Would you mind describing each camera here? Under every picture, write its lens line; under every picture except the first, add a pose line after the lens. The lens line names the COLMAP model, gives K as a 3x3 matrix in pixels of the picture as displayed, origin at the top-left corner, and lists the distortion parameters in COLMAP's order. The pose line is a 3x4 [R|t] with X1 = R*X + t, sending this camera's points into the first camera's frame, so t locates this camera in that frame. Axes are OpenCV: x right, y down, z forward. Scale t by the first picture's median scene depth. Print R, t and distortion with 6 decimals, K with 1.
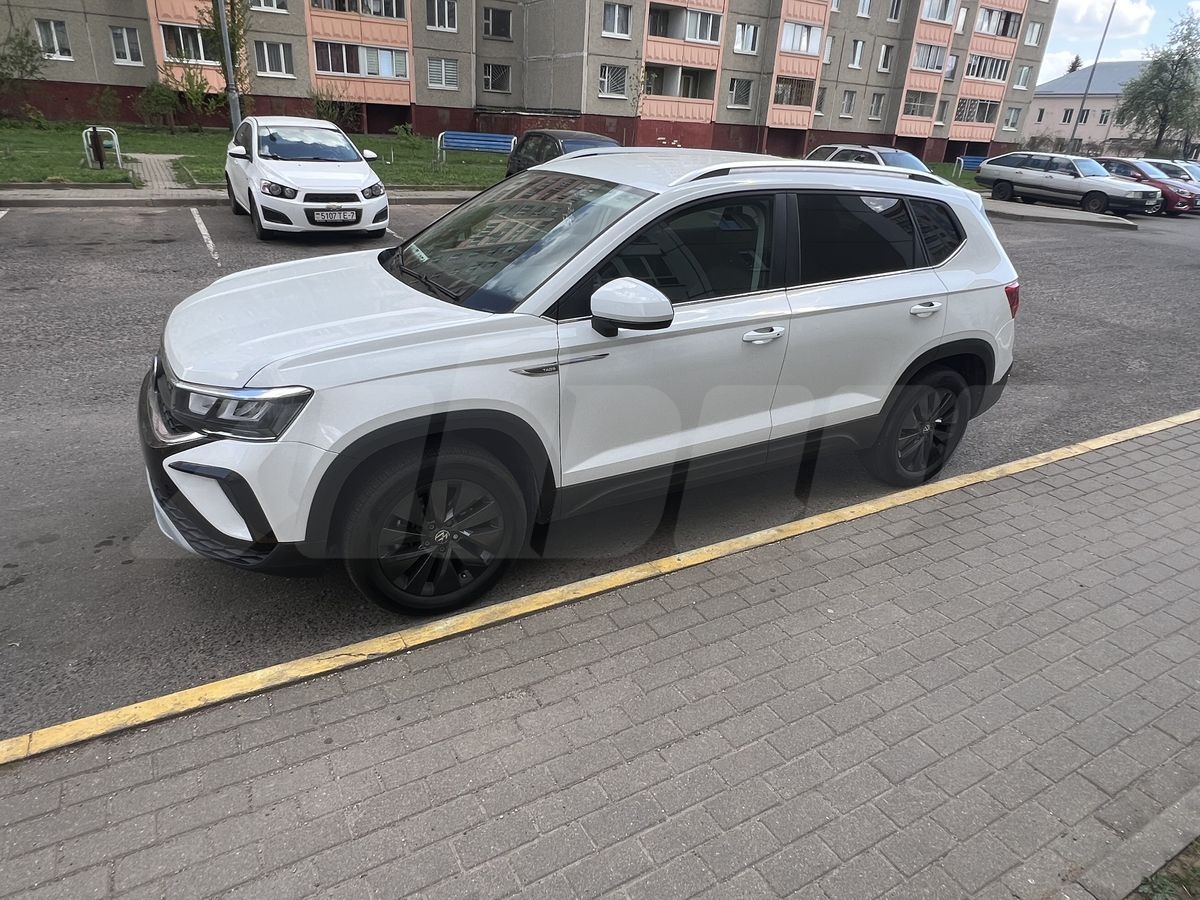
lens RADIAL K [[734.2, 0, 595.2], [0, 734.2, 453.9], [0, 0, 1]] dist [-0.005430, 0.002657]
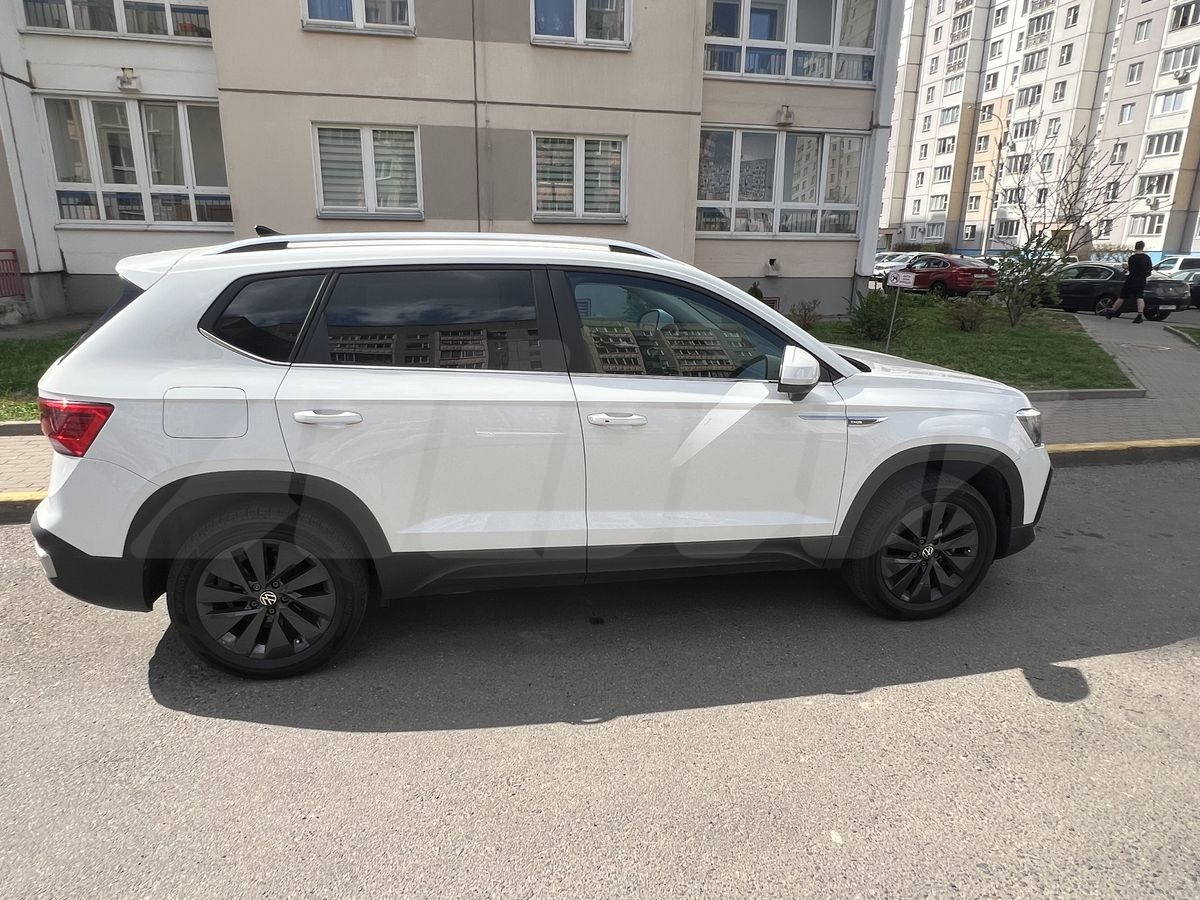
lens RADIAL K [[734.2, 0, 592.2], [0, 734.2, 453.0], [0, 0, 1]] dist [-0.005430, 0.002657]
pose [[-0.950556, -0.144473, 0.274901, -0.086644], [0.065635, 0.771742, 0.632539, -0.286513], [-0.303538, 0.619307, -0.724102, 0.667522]]
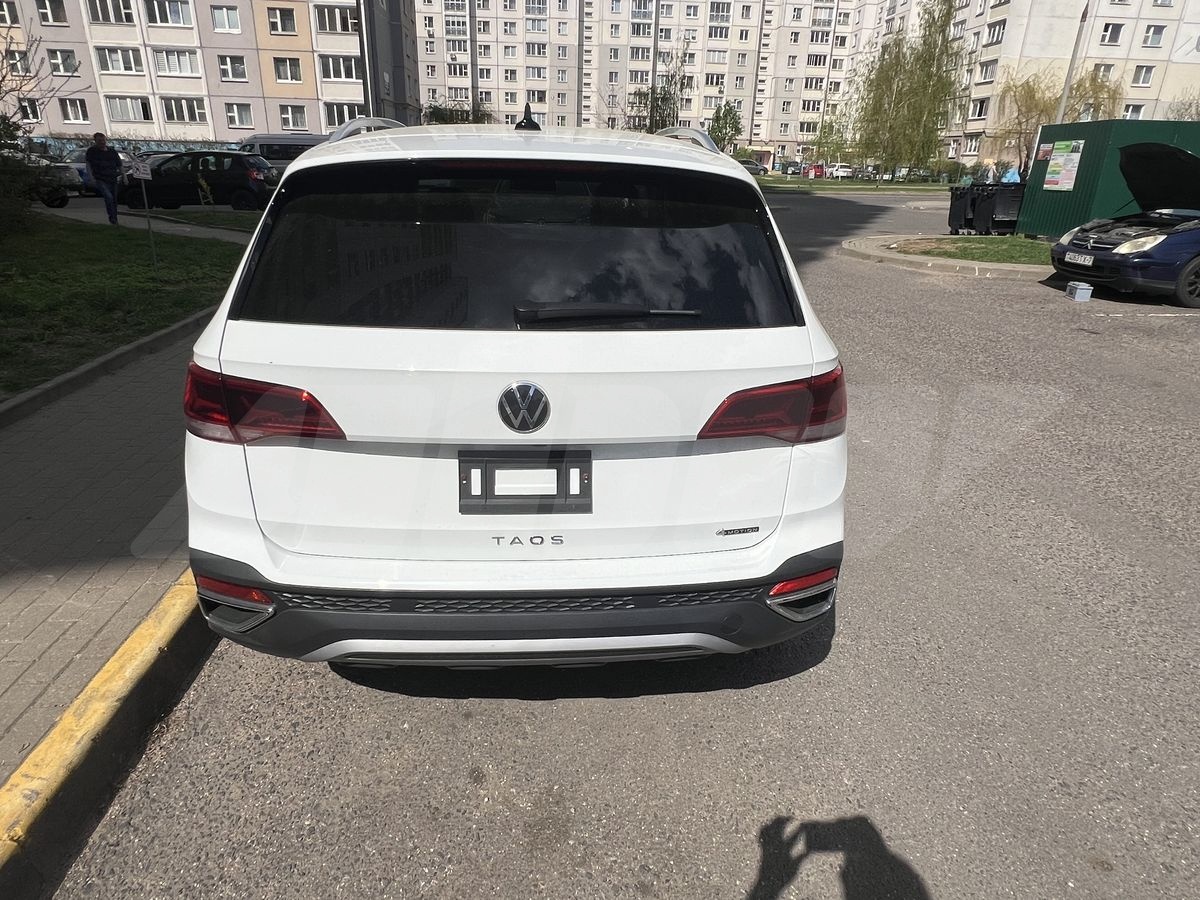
lens RADIAL K [[734.2, 0, 591.6], [0, 734.2, 460.8], [0, 0, 1]] dist [-0.005430, 0.002657]
pose [[-0.415067, 0.289633, -0.862457, 0.353064], [-0.411224, 0.785884, 0.461824, -0.201563], [0.811551, 0.546351, -0.207091, 0.535001]]
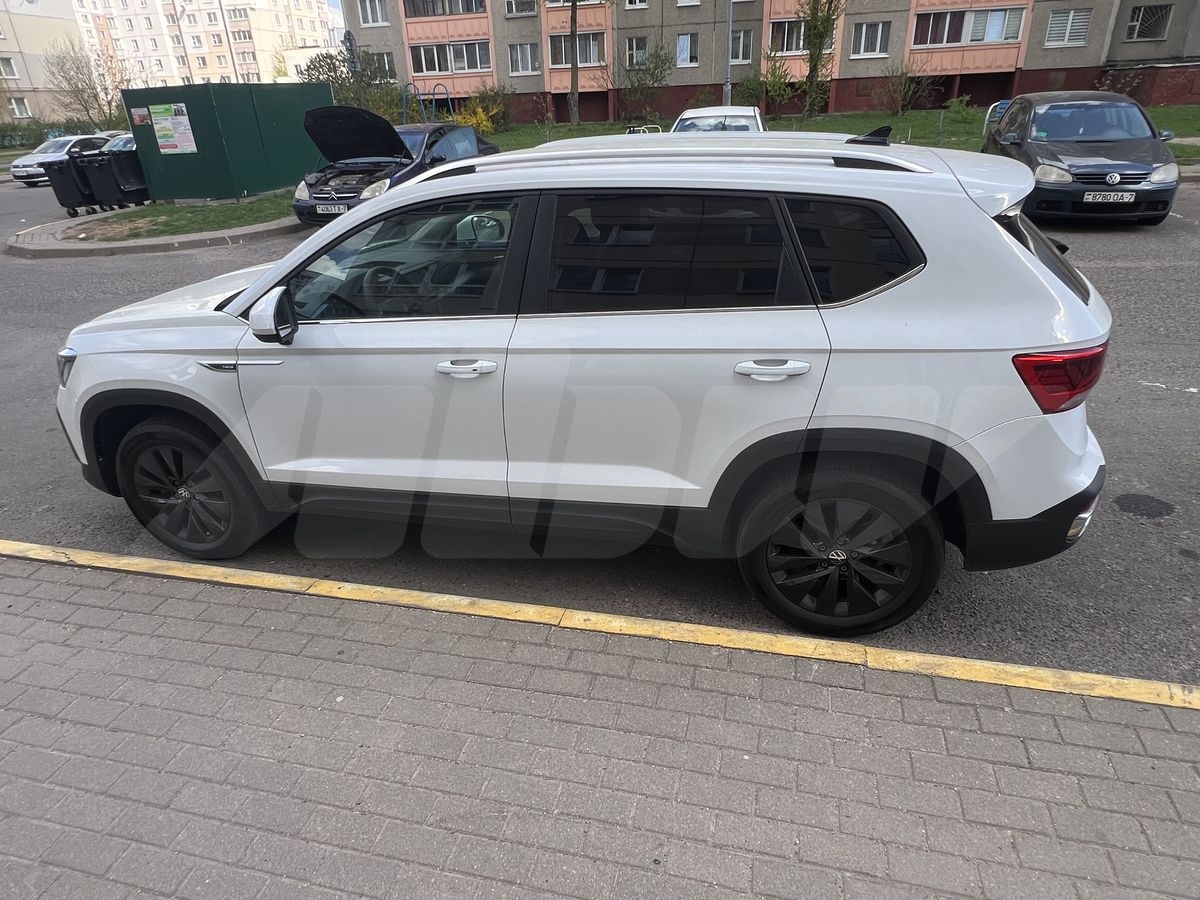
lens RADIAL K [[734.2, 0, 594.3], [0, 734.2, 461.6], [0, 0, 1]] dist [-0.005430, 0.002657]
pose [[0.720051, 0.231080, -0.654315, 0.280095], [-0.209728, 0.971298, 0.112228, -0.056769], [0.661469, 0.056419, 0.747848, 0.150530]]
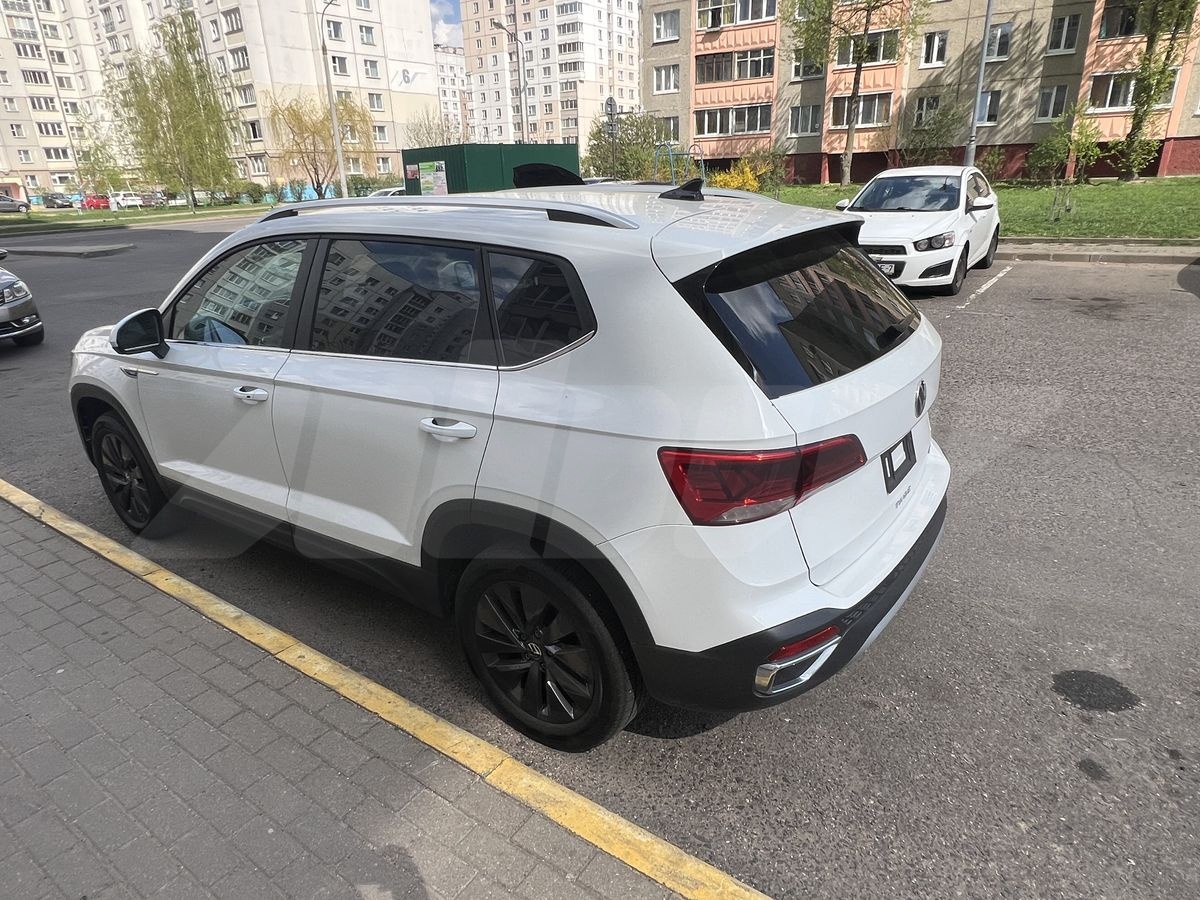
lens RADIAL K [[734.2, 0, 595.5], [0, 734.2, 461.0], [0, 0, 1]] dist [-0.005430, 0.002657]
pose [[0.418041, 0.268086, -0.867970, 0.370568], [-0.317887, 0.938225, 0.136681, -0.105639], [0.850994, 0.218778, 0.477437, 0.295996]]
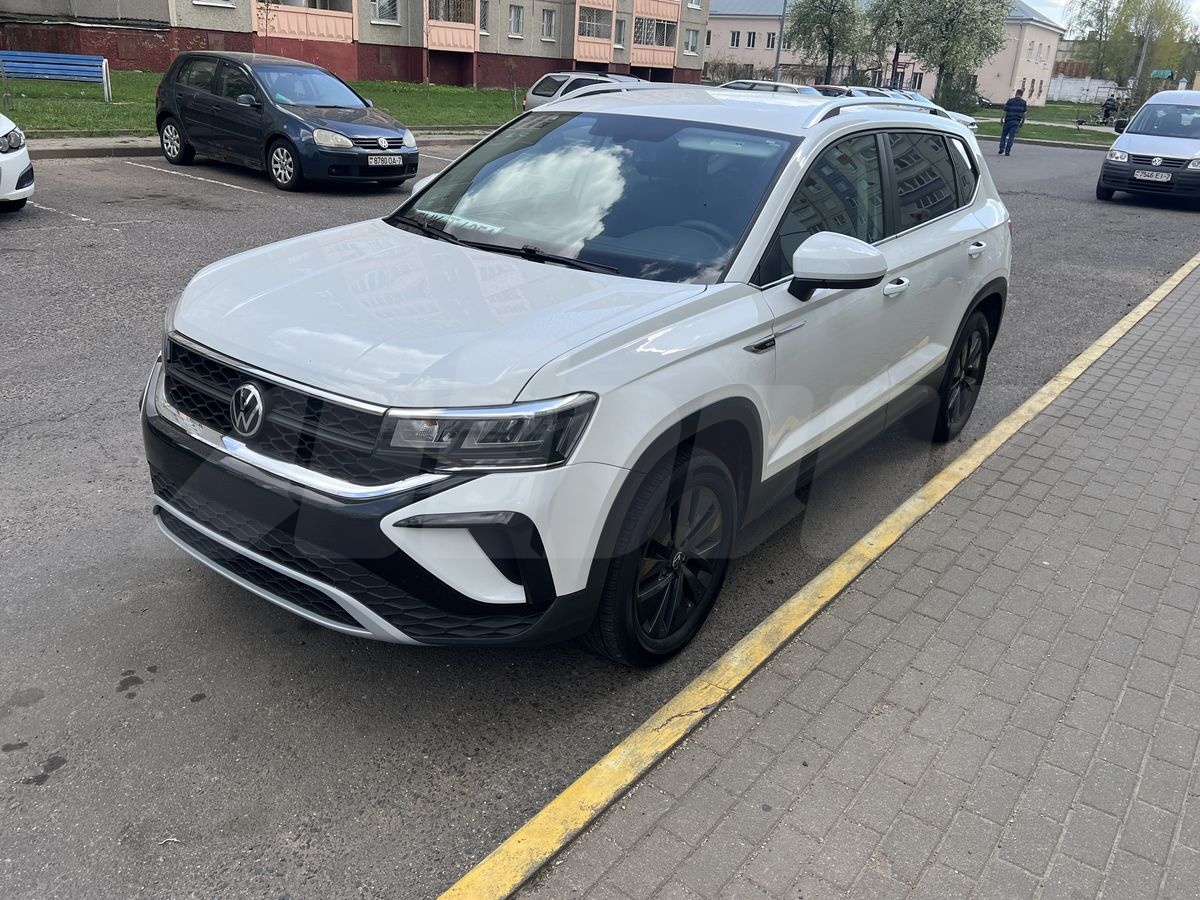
lens RADIAL K [[955.8, 0, 595.7], [0, 955.8, 447.0], [0, 0, 1]] dist [0.034391, -0.033389]
pose [[0.917925, -0.143083, 0.370056, -0.182288], [0.152512, 0.988294, 0.003821, -0.008286], [-0.366271, 0.052931, 0.929001, 0.010866]]
